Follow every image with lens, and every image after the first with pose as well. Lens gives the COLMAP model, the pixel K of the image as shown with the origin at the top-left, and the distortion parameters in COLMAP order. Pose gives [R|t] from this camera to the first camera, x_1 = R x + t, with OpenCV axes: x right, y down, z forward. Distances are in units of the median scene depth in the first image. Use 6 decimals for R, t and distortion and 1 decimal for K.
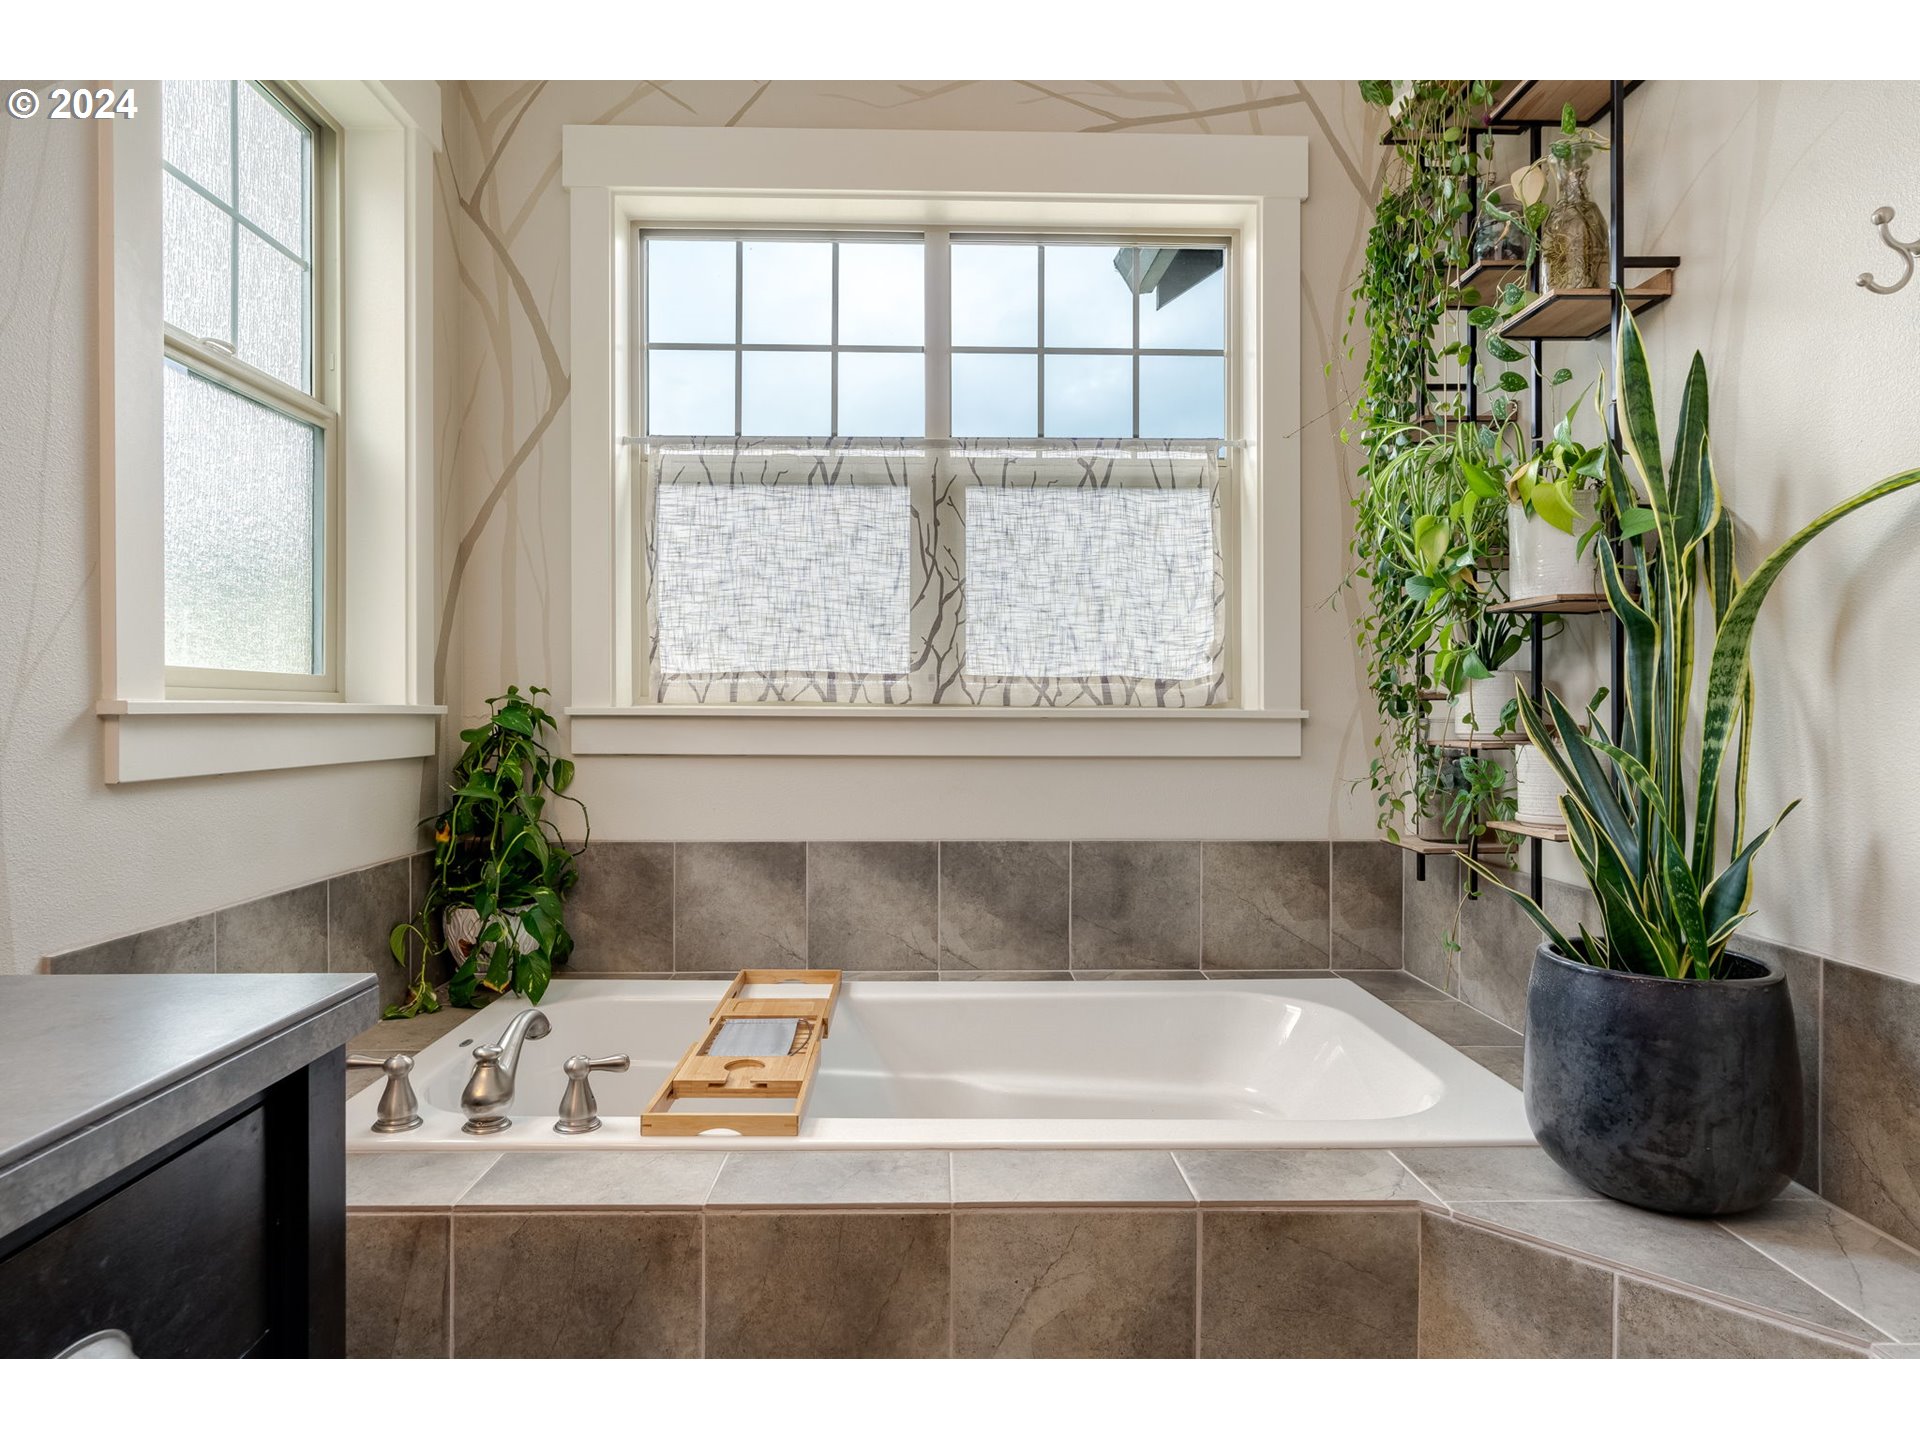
lens RADIAL K [[1051.8, 0, 949.9], [0, 1051.8, 715.3], [0, 0, 1]] dist [-0.012192, 0.000443]
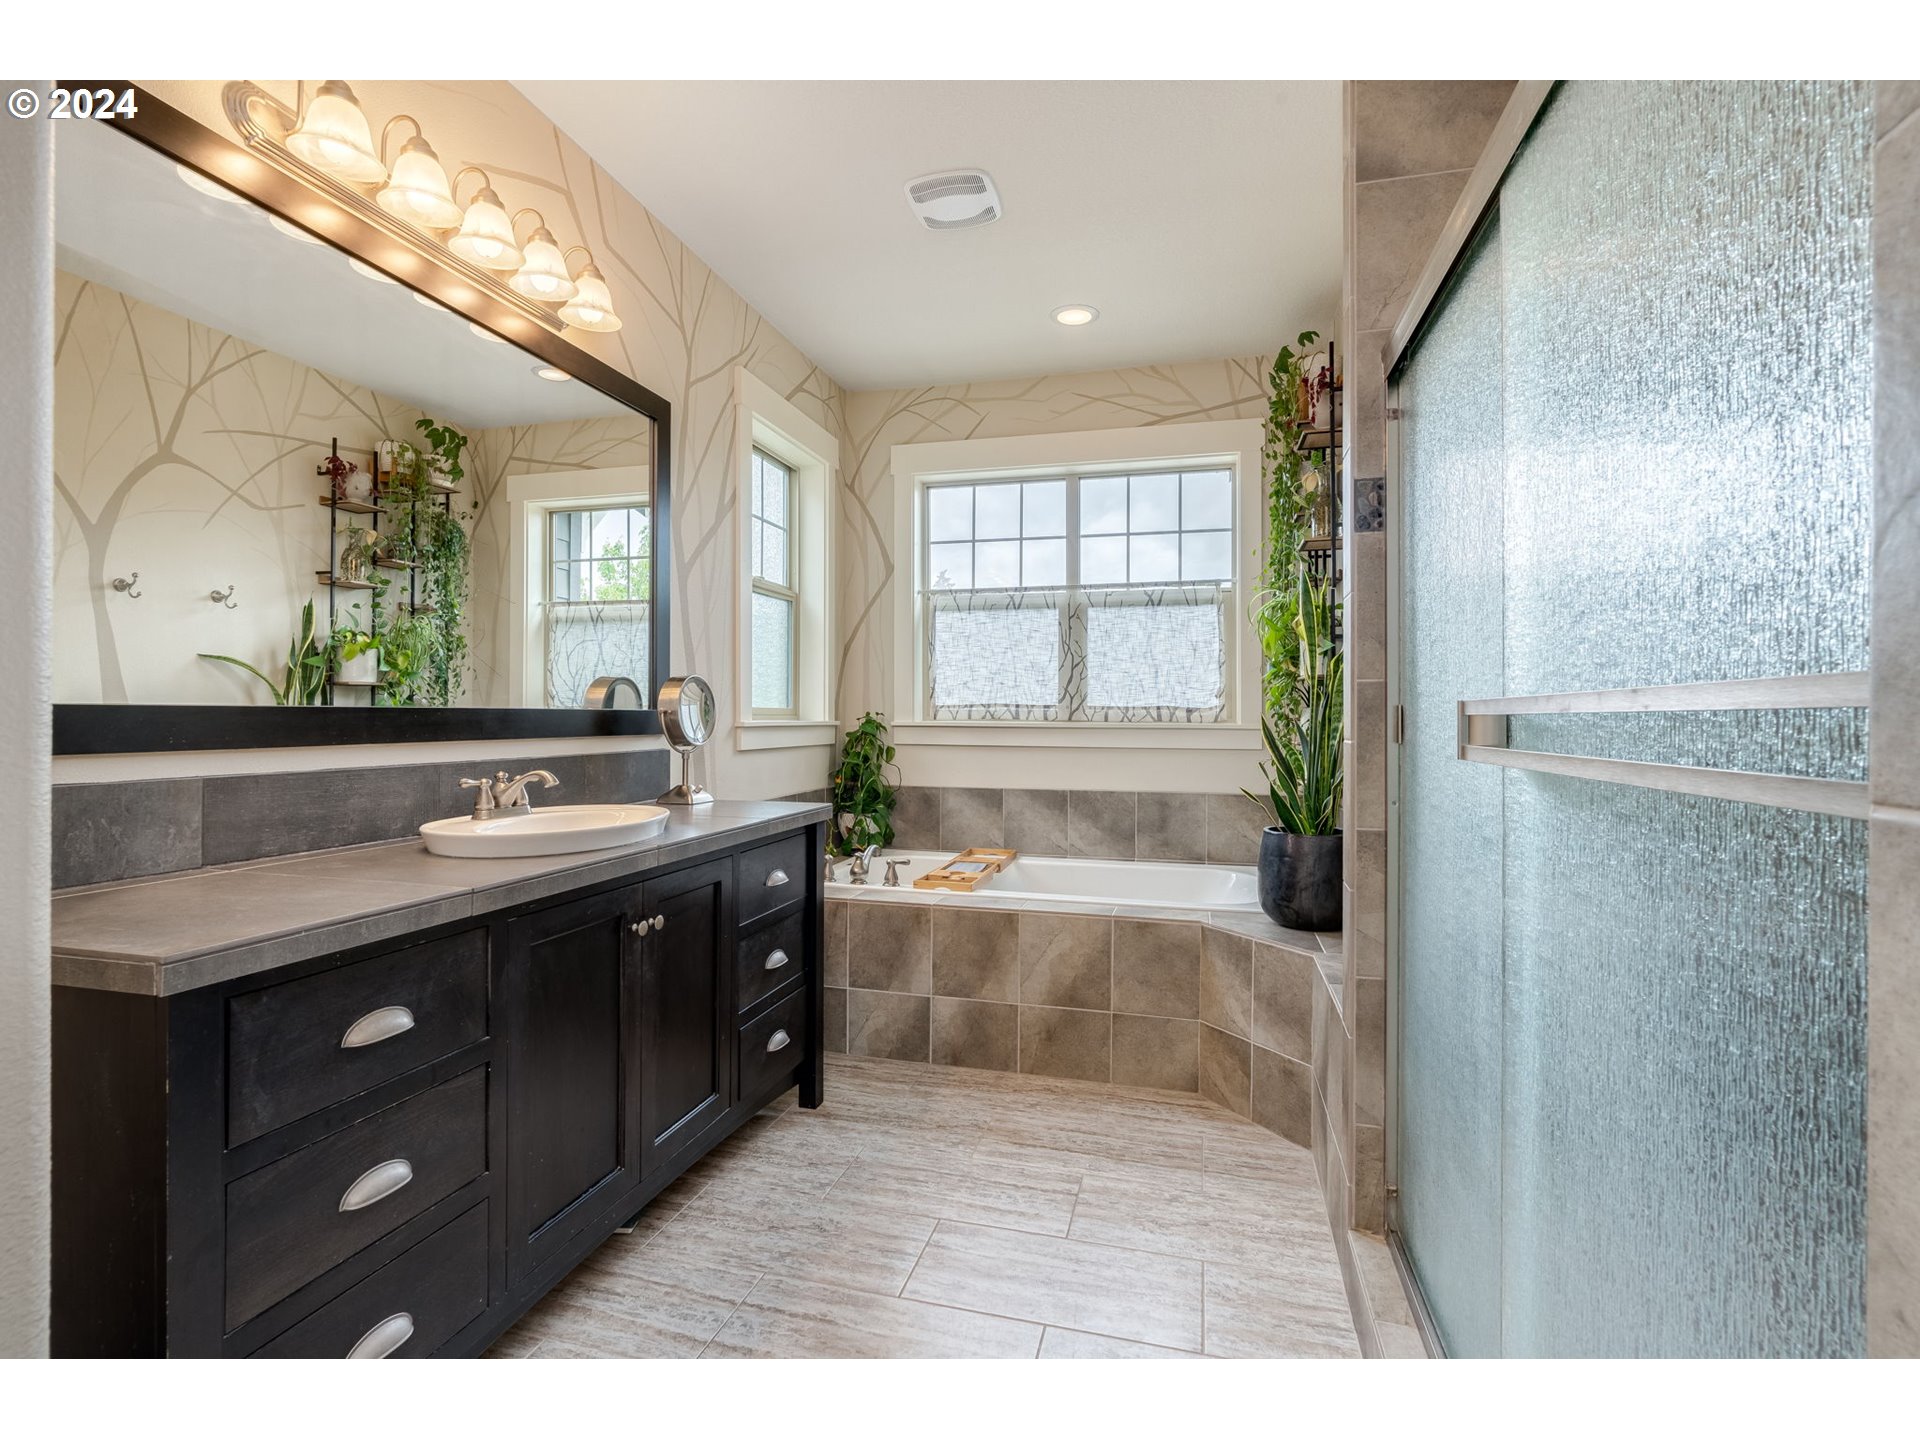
lens RADIAL K [[868.5, 0, 963.2], [0, 868.5, 713.4], [0, 0, 1]] dist [-0.002106, -0.000066]
pose [[0.960426, 0.000564, -0.278534, 0.252808], [-0.003002, 0.999961, -0.008325, -0.010283], [0.278518, 0.008832, 0.960390, -0.621257]]
